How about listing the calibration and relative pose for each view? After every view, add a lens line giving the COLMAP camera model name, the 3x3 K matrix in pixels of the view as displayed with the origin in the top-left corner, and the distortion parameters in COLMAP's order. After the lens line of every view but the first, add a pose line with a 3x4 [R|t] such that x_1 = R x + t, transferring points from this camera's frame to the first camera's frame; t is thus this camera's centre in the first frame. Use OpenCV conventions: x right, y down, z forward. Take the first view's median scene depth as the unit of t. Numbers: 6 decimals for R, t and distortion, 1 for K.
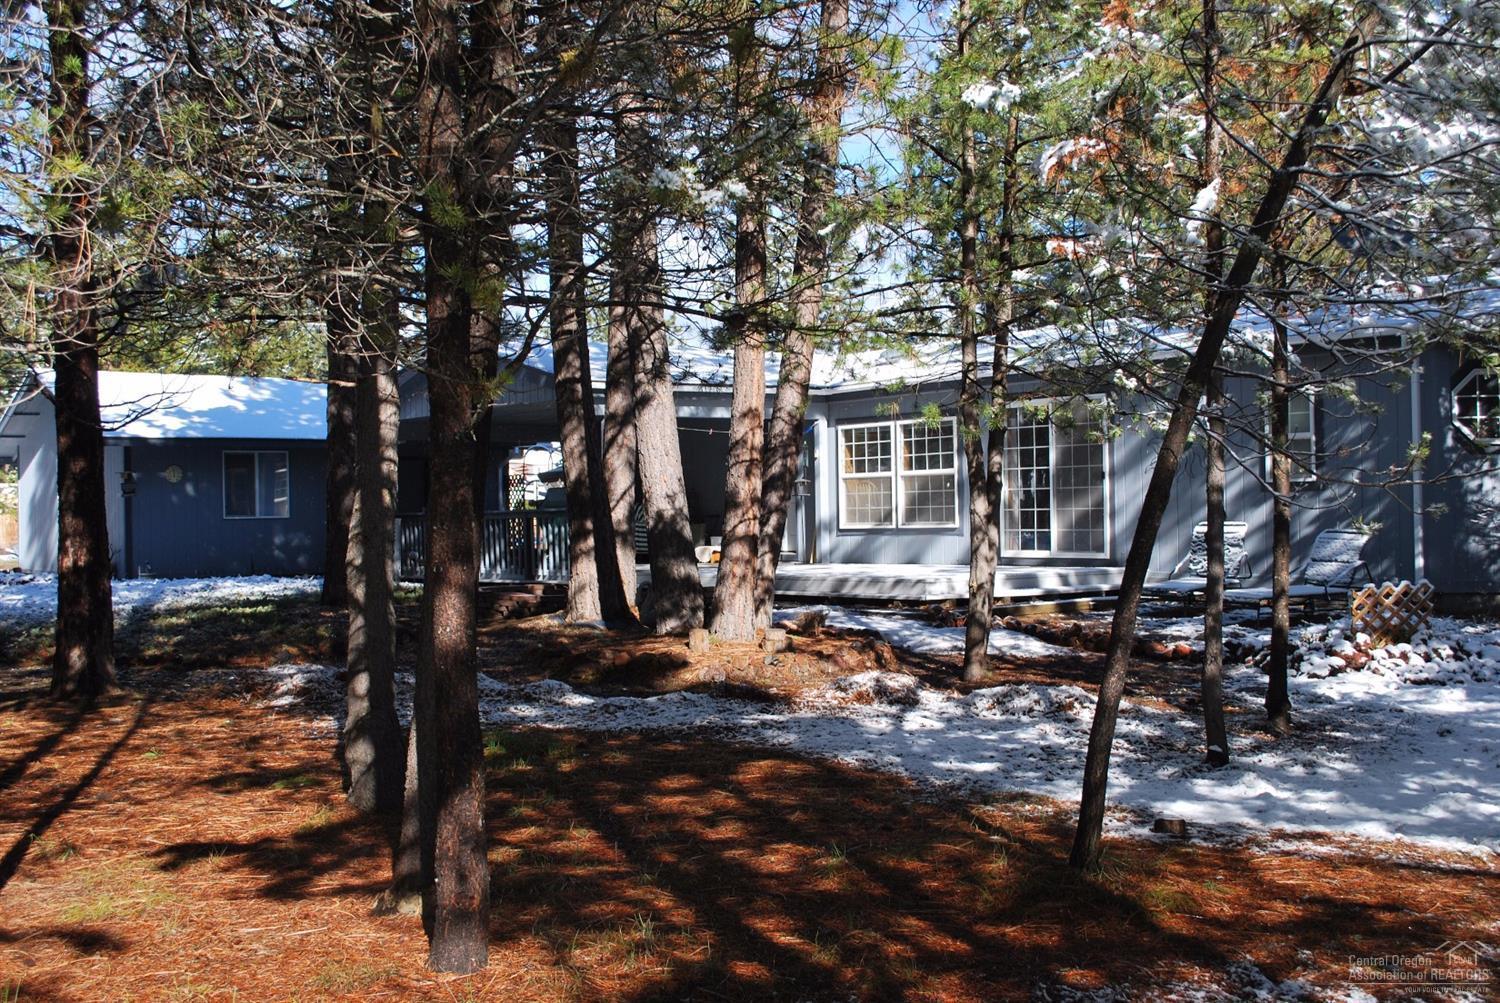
lens RADIAL K [[1667.9, 0, 750.0], [0, 1667.9, 501.5], [0, 0, 1]] dist [-0.037572, -0.015310]
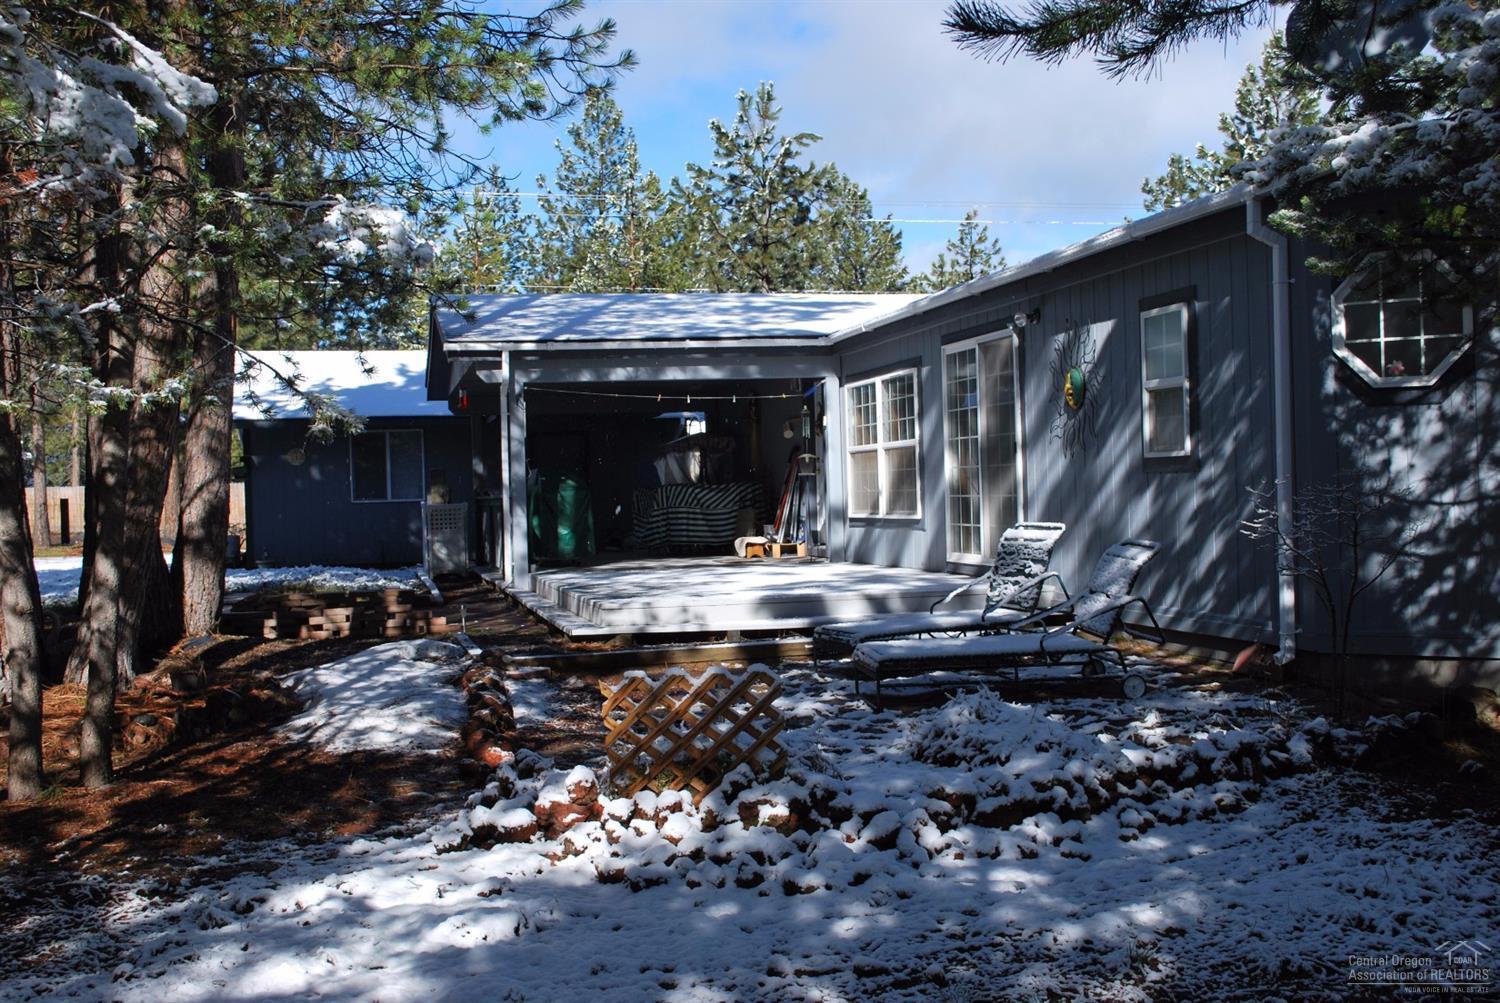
lens RADIAL K [[1667.9, 0, 750.0], [0, 1667.9, 501.5], [0, 0, 1]] dist [-0.037572, -0.015310]
pose [[0.916461, -0.005474, -0.400087, 0.463547], [0.014799, 0.999686, 0.020223, -0.010742], [0.399850, -0.024455, 0.916254, 0.398707]]
